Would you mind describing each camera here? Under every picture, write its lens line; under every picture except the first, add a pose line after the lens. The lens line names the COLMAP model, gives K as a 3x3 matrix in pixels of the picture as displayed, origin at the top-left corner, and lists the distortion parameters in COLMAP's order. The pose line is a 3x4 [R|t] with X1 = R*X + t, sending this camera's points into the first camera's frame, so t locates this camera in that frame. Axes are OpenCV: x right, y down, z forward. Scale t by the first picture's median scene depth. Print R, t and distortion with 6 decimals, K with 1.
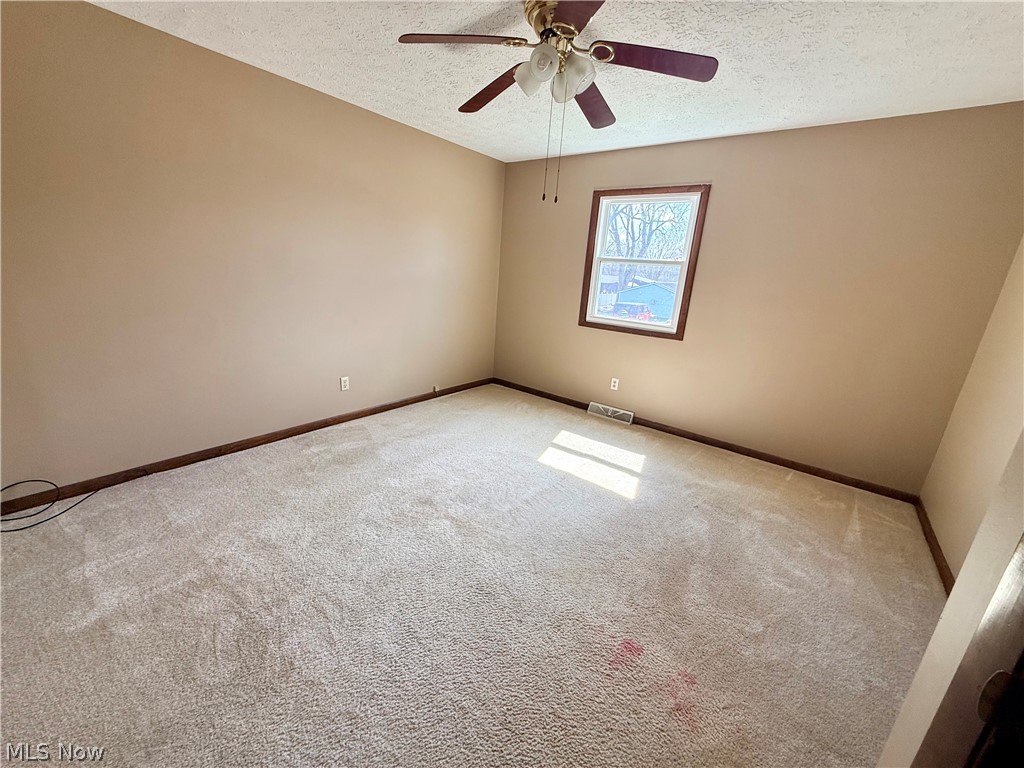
lens RADIAL K [[408.5, 0, 512.0], [0, 408.5, 384.0], [0, 0, 1]] dist [0.001670, -0.000206]
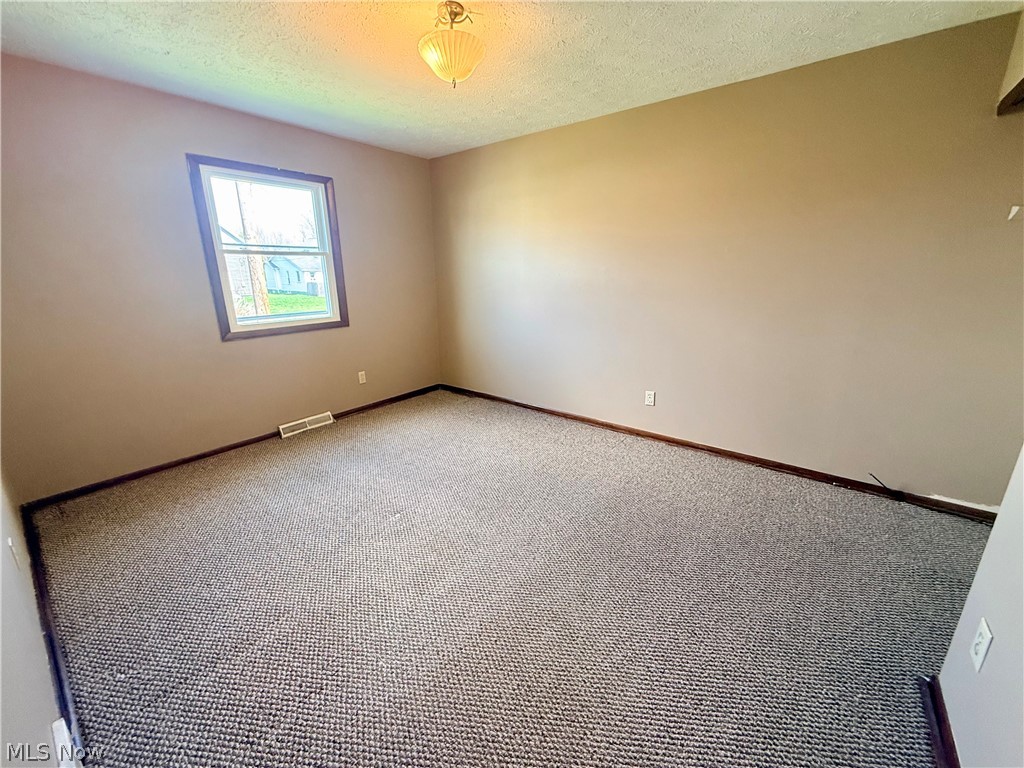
lens RADIAL K [[408.5, 0, 512.0], [0, 408.5, 384.0], [0, 0, 1]] dist [0.001670, -0.000206]
pose [[-0.004269, -0.323395, 0.946255, -0.514737], [0.291934, 0.904639, 0.310489, -0.139919], [-0.956429, 0.277569, 0.090547, 0.425487]]
